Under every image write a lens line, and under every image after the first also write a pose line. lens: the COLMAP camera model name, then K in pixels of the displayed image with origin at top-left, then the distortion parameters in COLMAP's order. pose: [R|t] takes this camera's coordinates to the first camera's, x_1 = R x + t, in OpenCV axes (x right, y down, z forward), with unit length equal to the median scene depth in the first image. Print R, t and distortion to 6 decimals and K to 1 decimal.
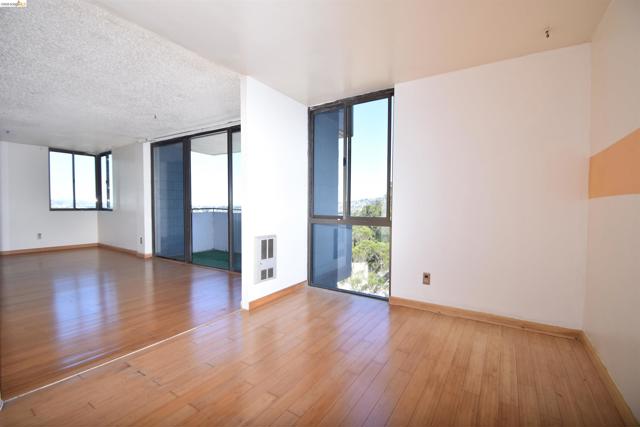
lens RADIAL K [[292.1, 0, 320.0], [0, 292.1, 213.5], [0, 0, 1]] dist [-0.001269, -0.000298]
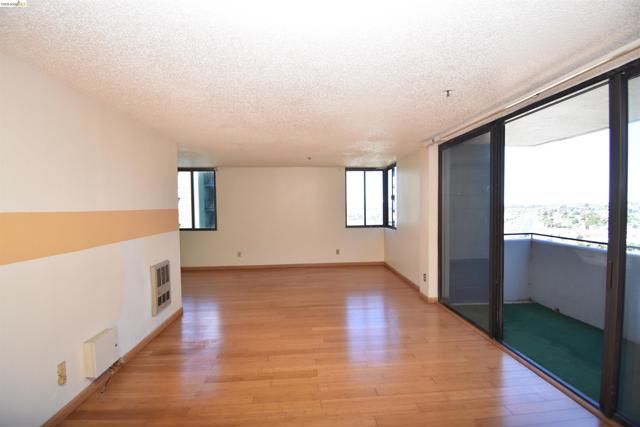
lens RADIAL K [[279.0, 0, 320.0], [0, 279.0, 213.5], [0, 0, 1]] dist [-0.000754, -0.000302]
pose [[0.604753, 0.012127, -0.796321, -0.176330], [-0.011845, 0.999910, 0.006232, -0.062474], [0.796325, 0.005664, 0.604842, 0.301597]]
